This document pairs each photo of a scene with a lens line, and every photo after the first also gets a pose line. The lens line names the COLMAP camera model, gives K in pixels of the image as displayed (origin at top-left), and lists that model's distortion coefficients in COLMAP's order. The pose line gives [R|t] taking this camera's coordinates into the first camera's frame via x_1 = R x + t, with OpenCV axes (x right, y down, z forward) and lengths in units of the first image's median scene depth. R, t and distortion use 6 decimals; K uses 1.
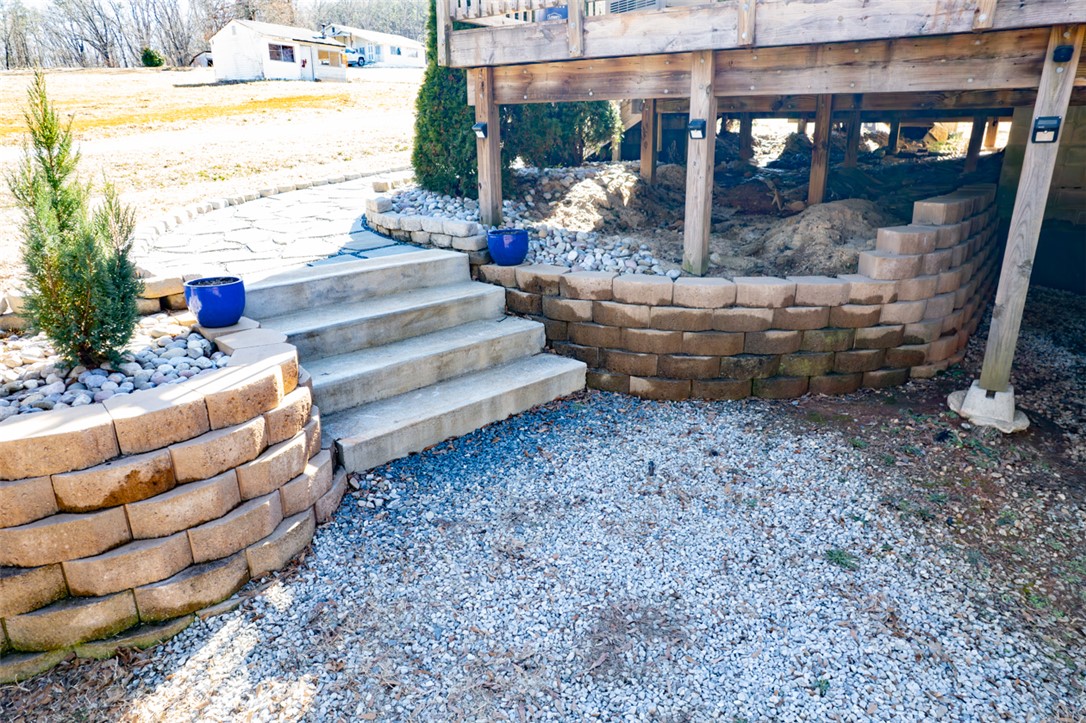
lens RADIAL K [[689.9, 0, 551.4], [0, 689.9, 363.9], [0, 0, 1]] dist [-0.072798, 0.061182]
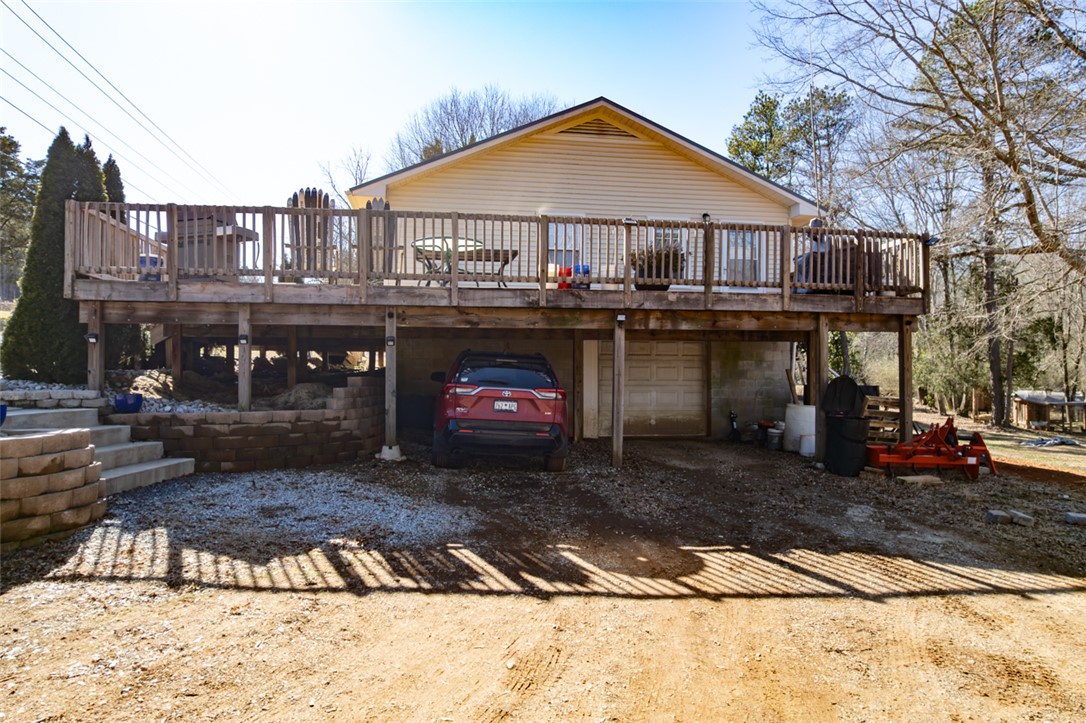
lens RADIAL K [[689.9, 0, 546.0], [0, 689.9, 360.0], [0, 0, 1]] dist [-0.072798, 0.061182]
pose [[0.713483, 0.022976, 0.700296, -0.556242], [0.219713, 0.941717, -0.254746, 0.421718], [-0.665334, 0.335621, 0.666851, -0.912147]]
